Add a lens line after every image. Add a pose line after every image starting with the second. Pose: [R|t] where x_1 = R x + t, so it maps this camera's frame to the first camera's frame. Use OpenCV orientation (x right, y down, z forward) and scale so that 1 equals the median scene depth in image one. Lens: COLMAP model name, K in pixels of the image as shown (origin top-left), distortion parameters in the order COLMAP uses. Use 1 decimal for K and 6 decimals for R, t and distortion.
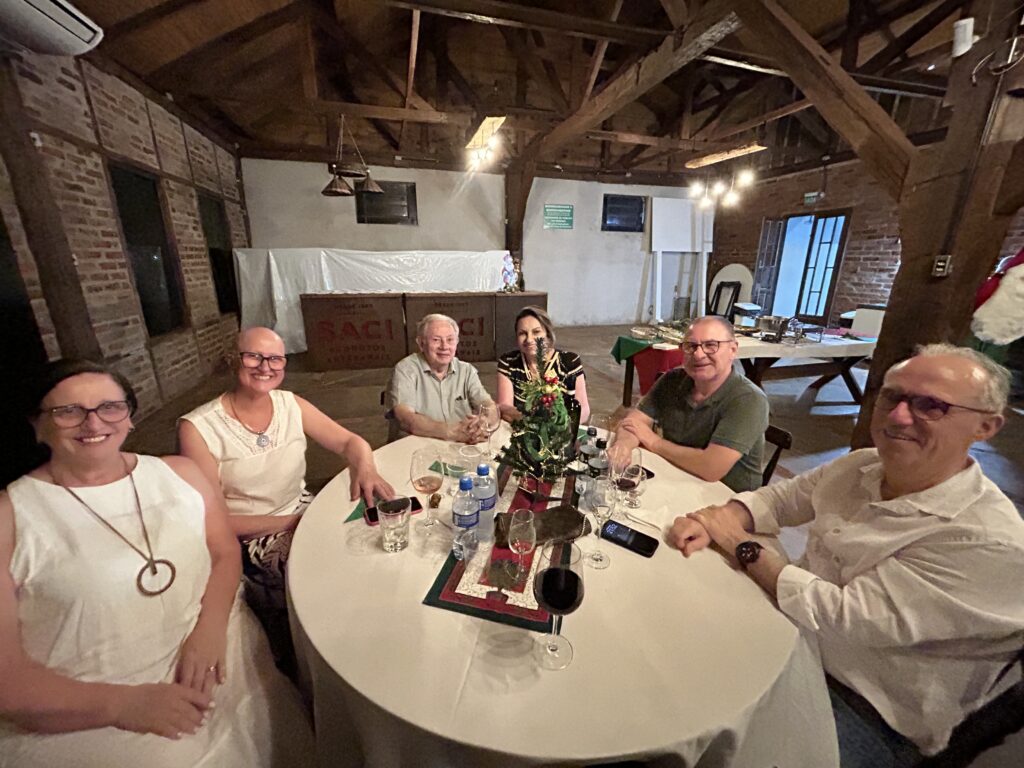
lens RADIAL K [[413.8, 0, 512.0], [0, 413.8, 384.0], [0, 0, 1]] dist [0.002698, 0.000295]
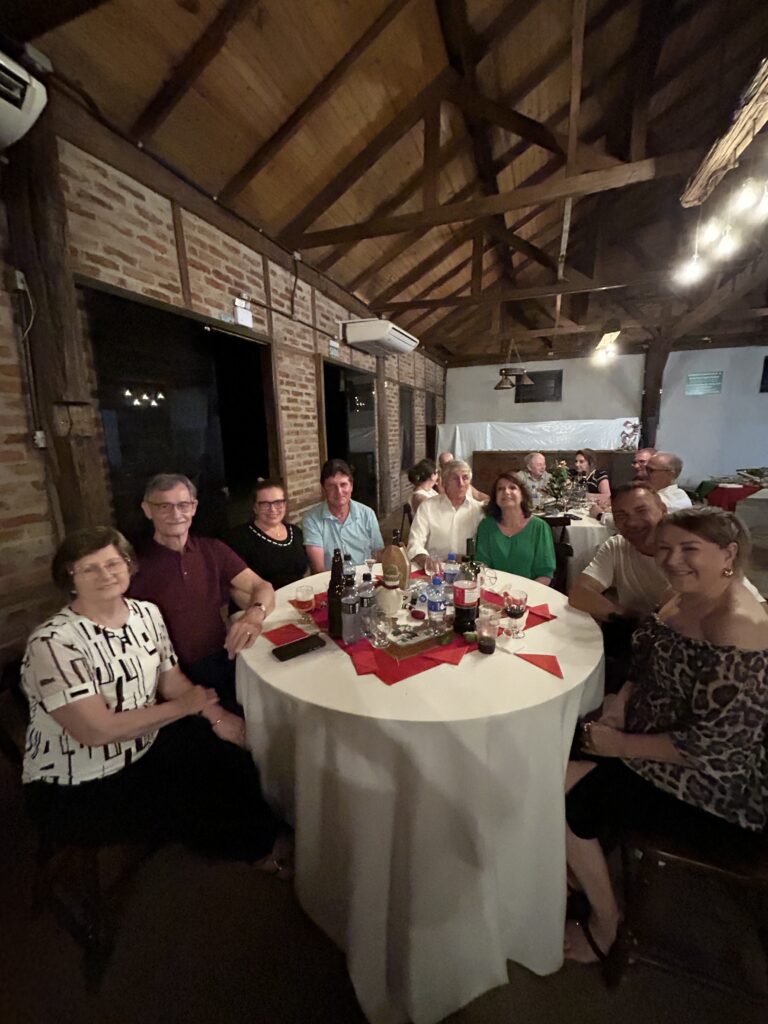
lens RADIAL K [[413.8, 0, 384.0], [0, 413.8, 512.0], [0, 0, 1]] dist [0.002698, 0.000295]
pose [[0.802274, 0.087890, -0.590451, 0.152178], [-0.142860, 0.988629, -0.046951, 0.118689], [0.579610, 0.122019, 0.805707, -0.388911]]
